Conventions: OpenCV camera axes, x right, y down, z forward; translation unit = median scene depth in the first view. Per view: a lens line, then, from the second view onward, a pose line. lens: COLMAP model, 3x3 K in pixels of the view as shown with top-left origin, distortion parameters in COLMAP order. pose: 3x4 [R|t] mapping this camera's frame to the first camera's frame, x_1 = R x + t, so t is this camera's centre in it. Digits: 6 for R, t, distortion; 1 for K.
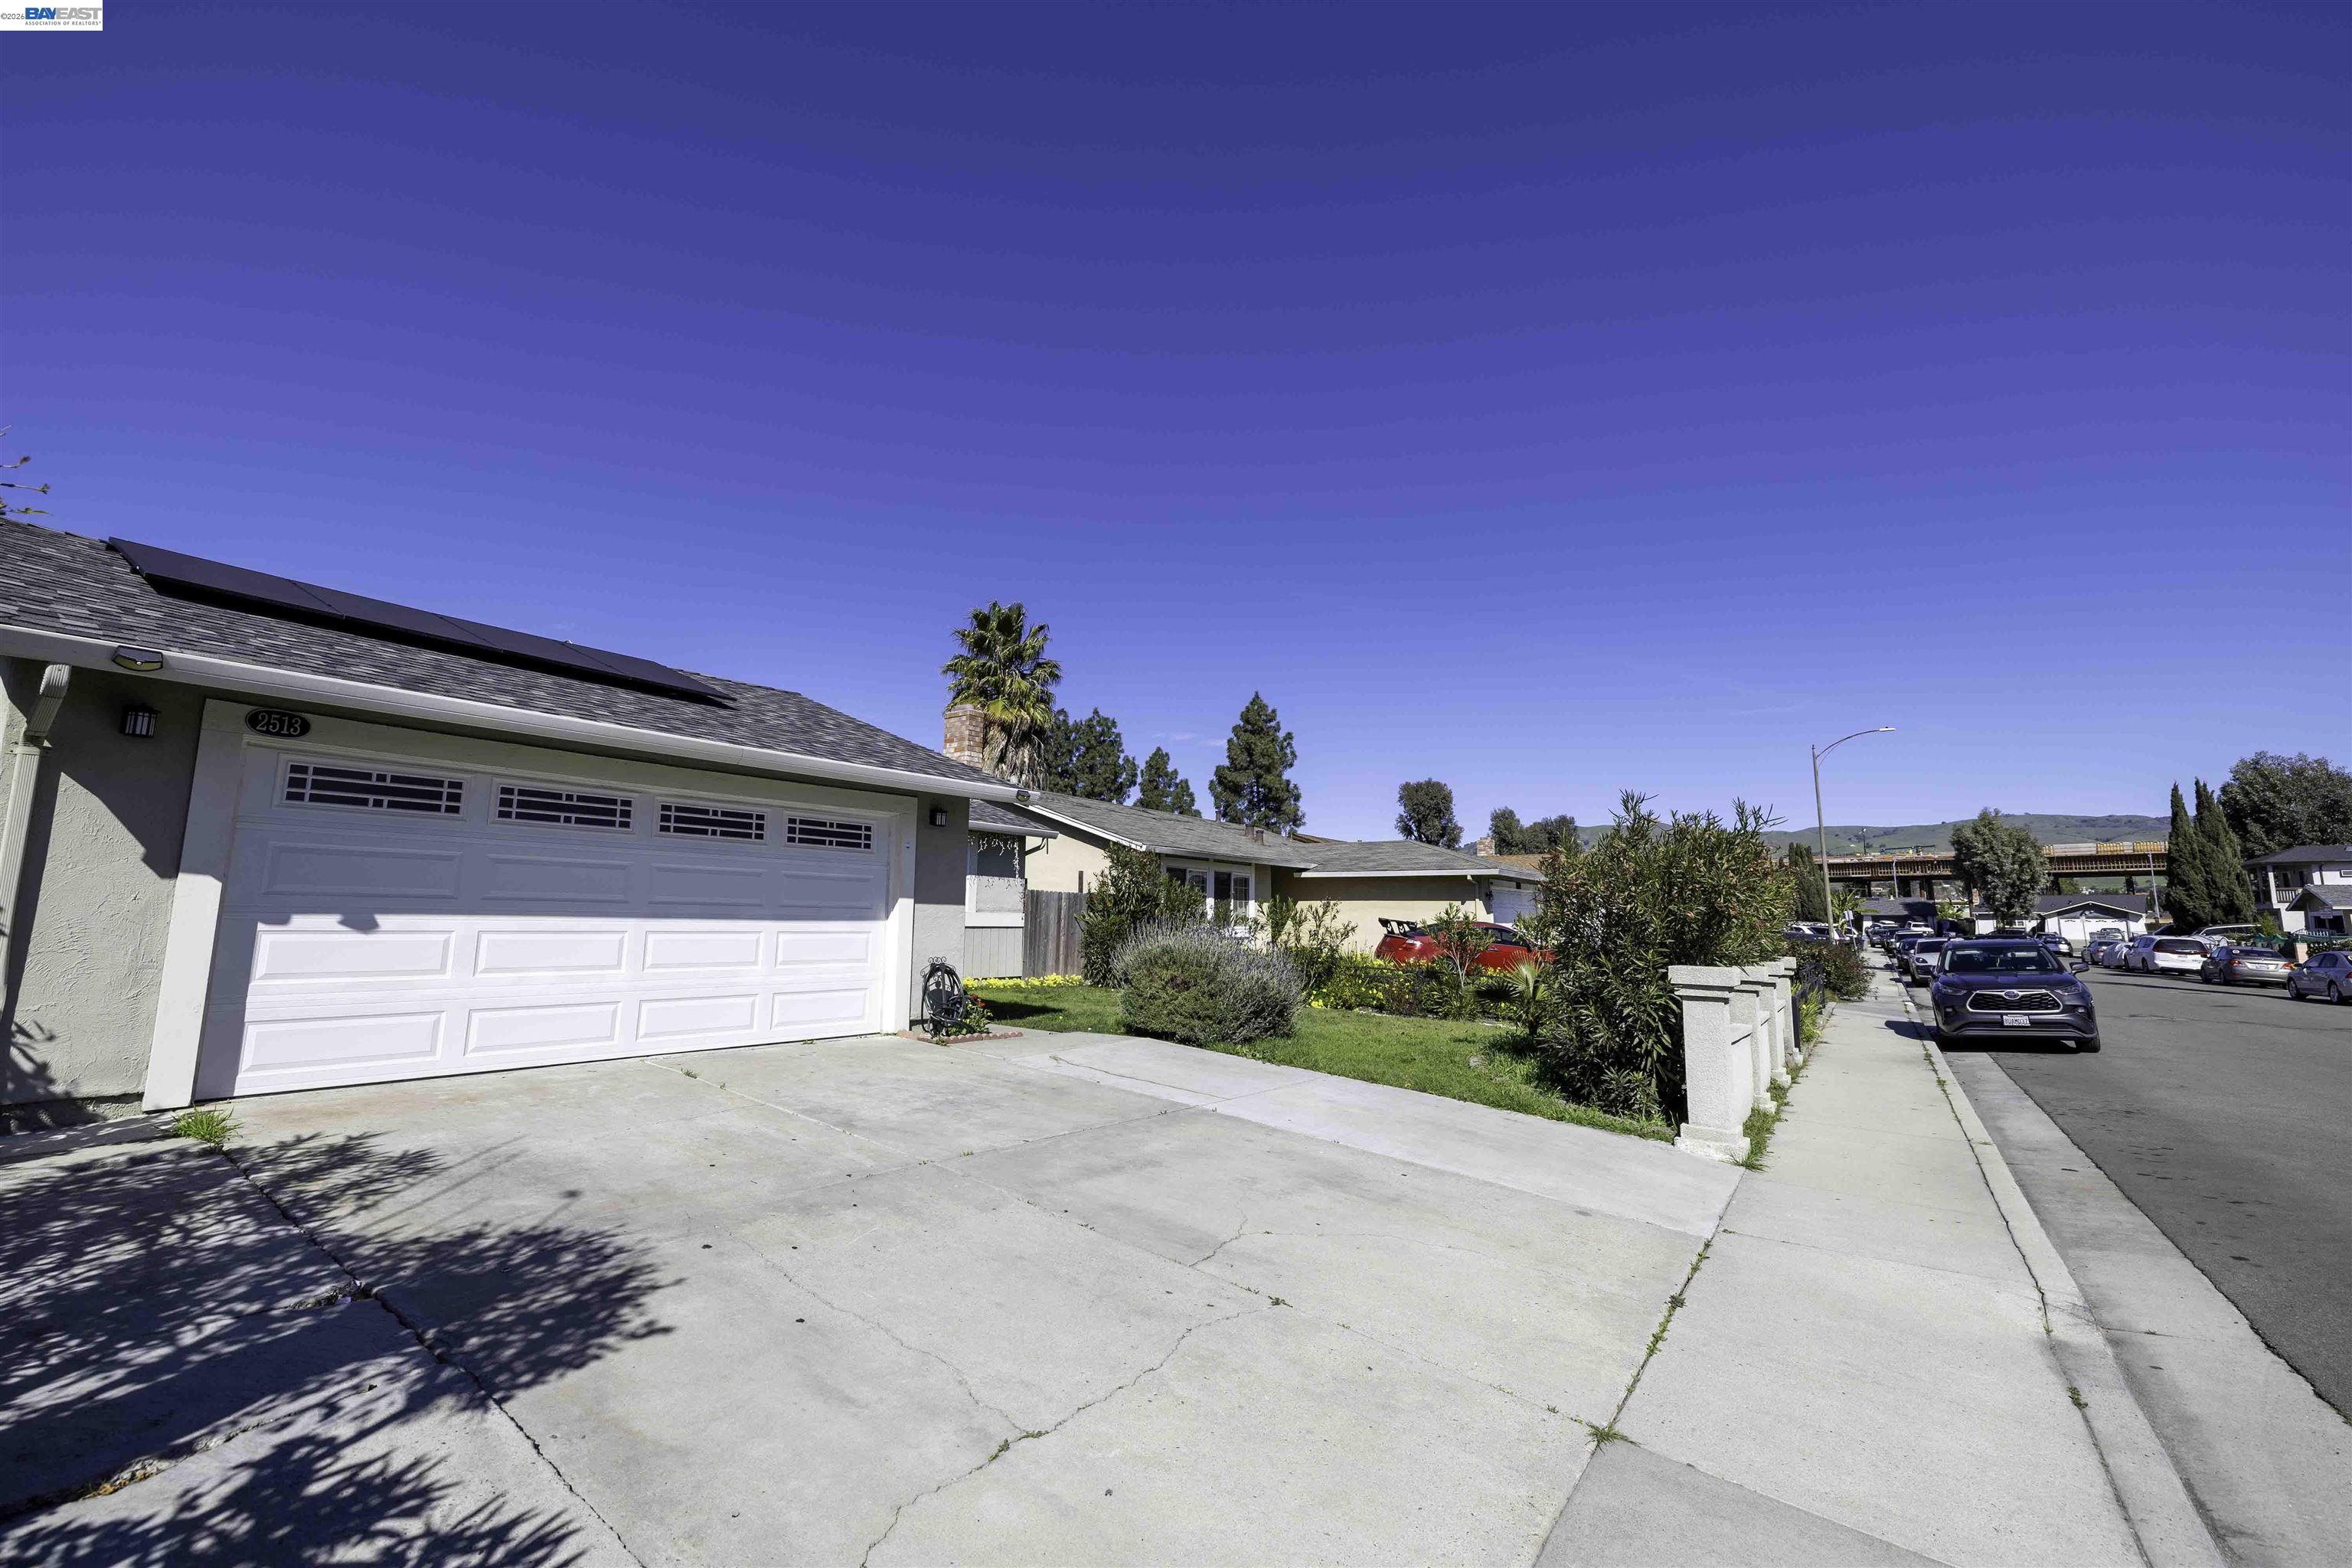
lens RADIAL K [[986.8, 0, 1176.2], [0, 986.8, 783.9], [0, 0, 1]] dist [0.002235, -0.000162]
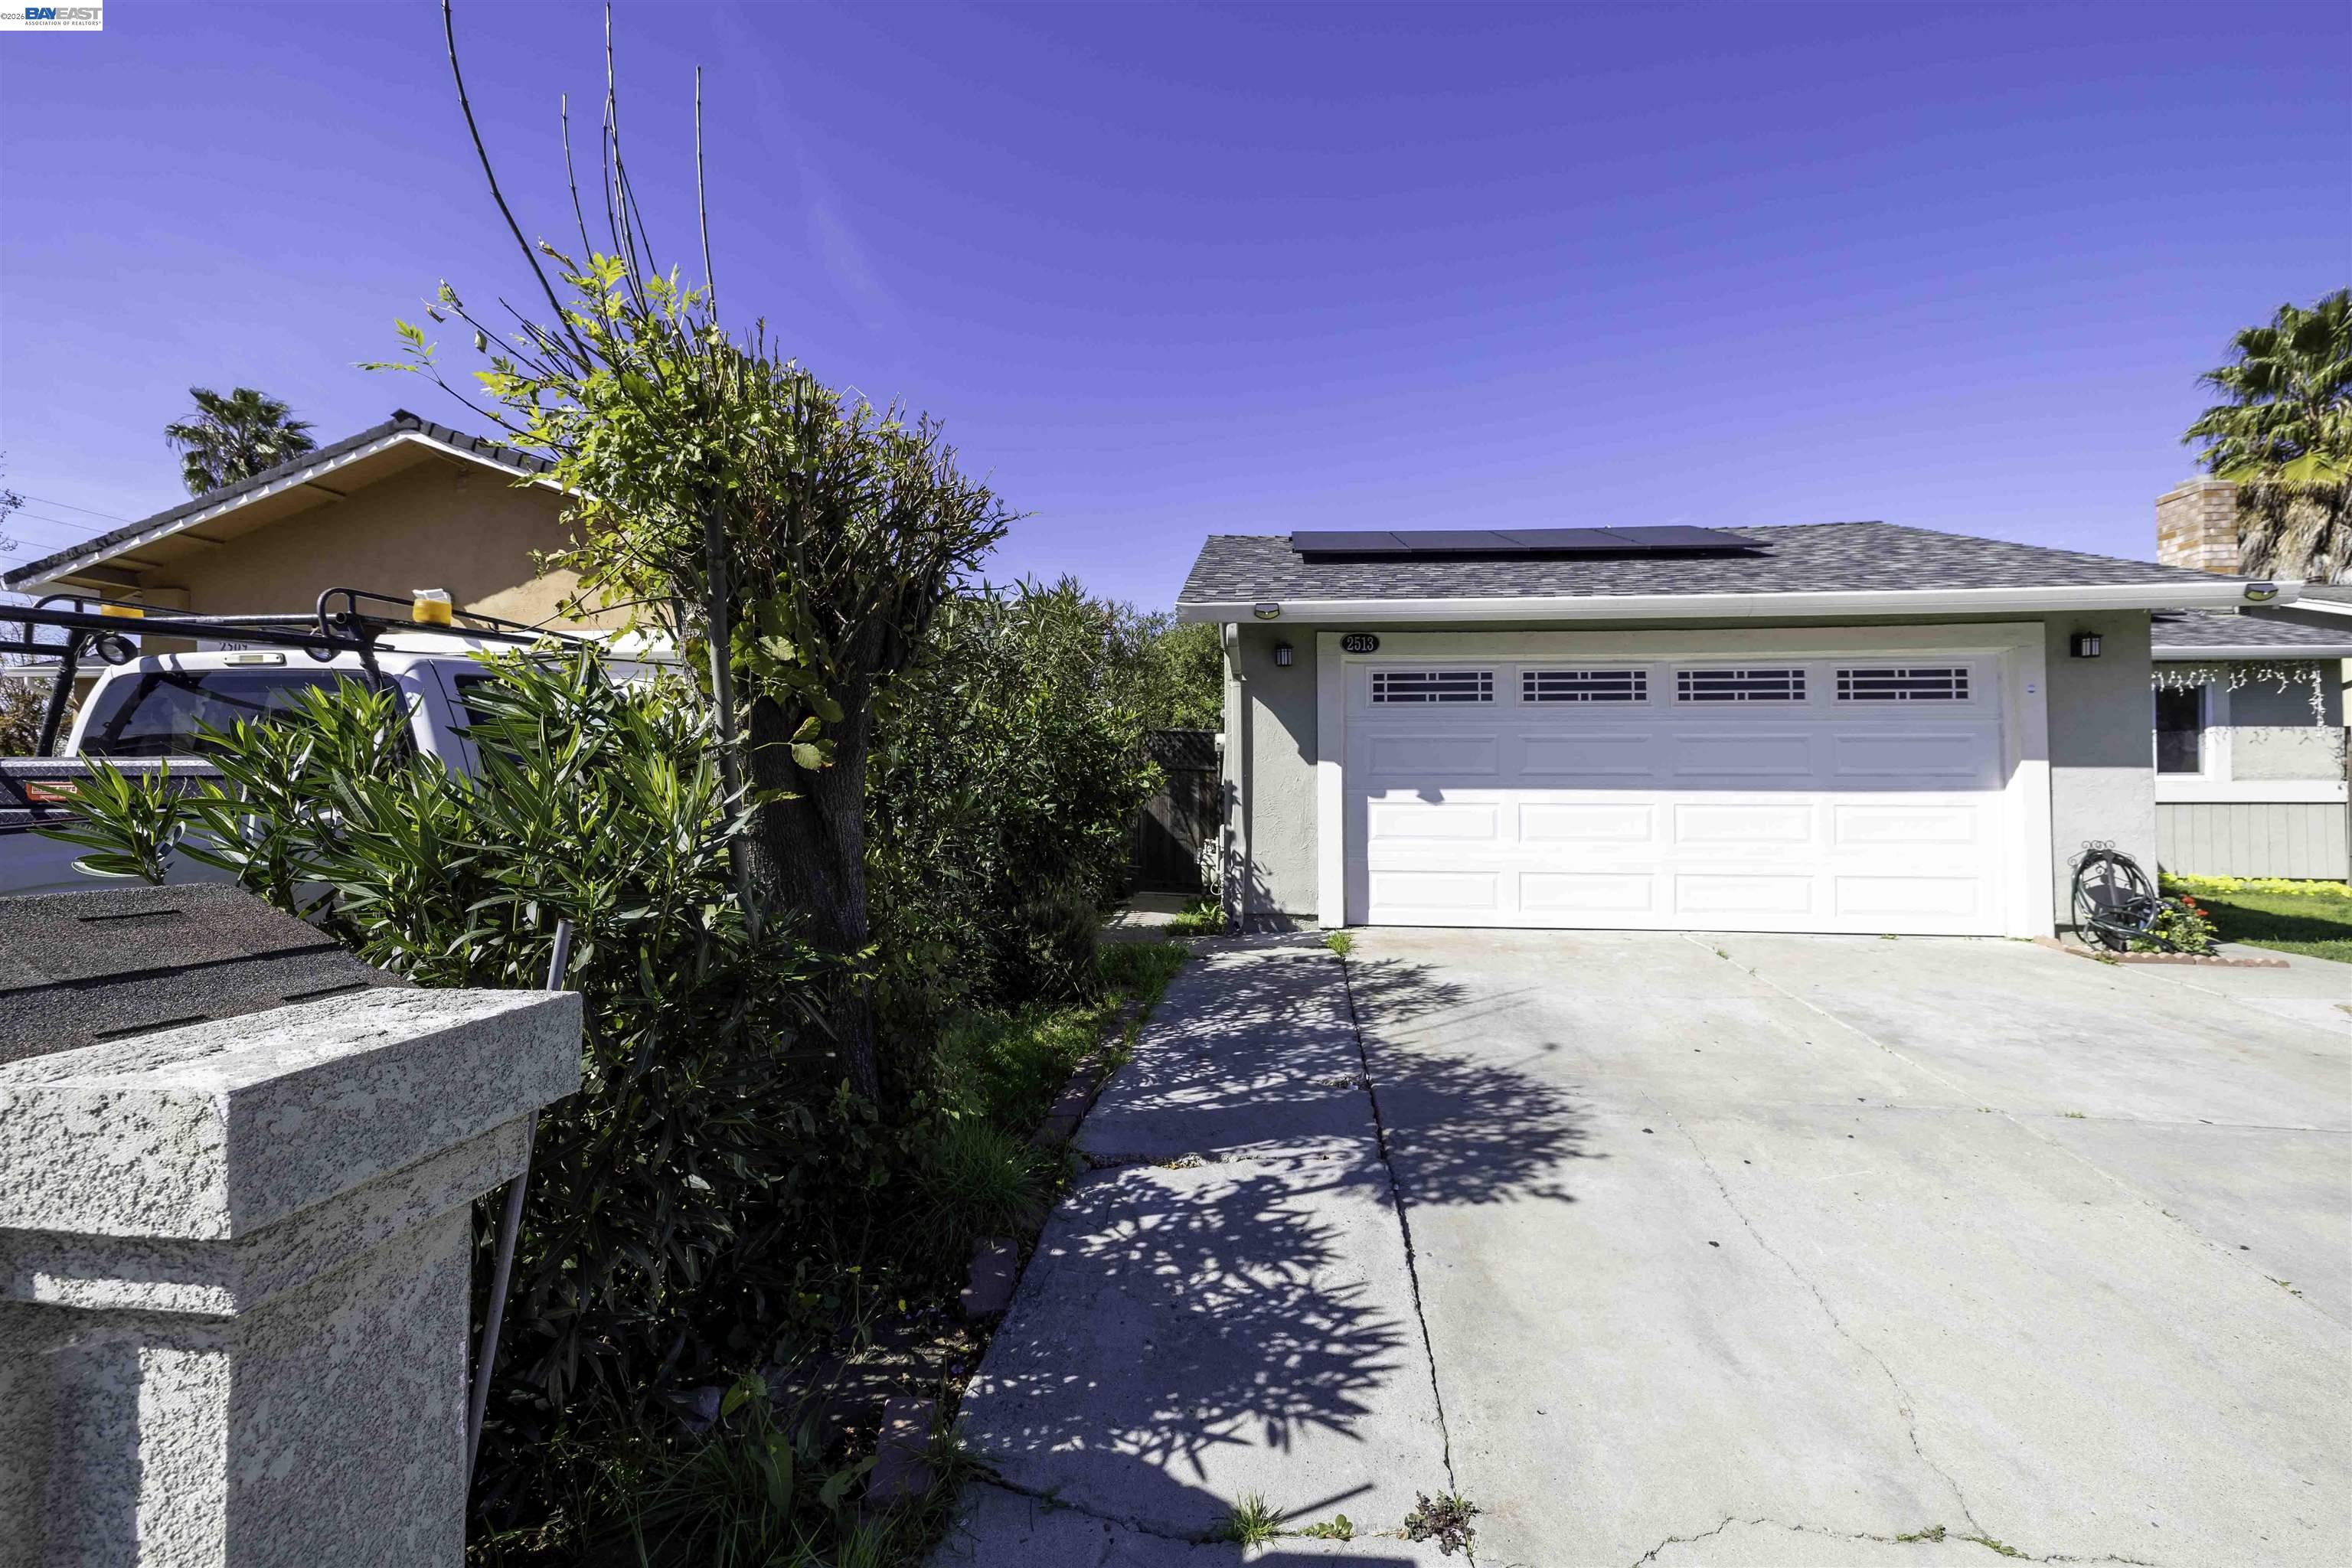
lens RADIAL K [[986.8, 0, 1217.8], [0, 986.8, 778.0], [0, 0, 1]] dist [0.002235, -0.000162]
pose [[0.490139, -0.030150, -0.871123, 0.121765], [0.125215, 0.991471, 0.036137, 0.045524], [0.862604, -0.126790, 0.489734, 0.197533]]
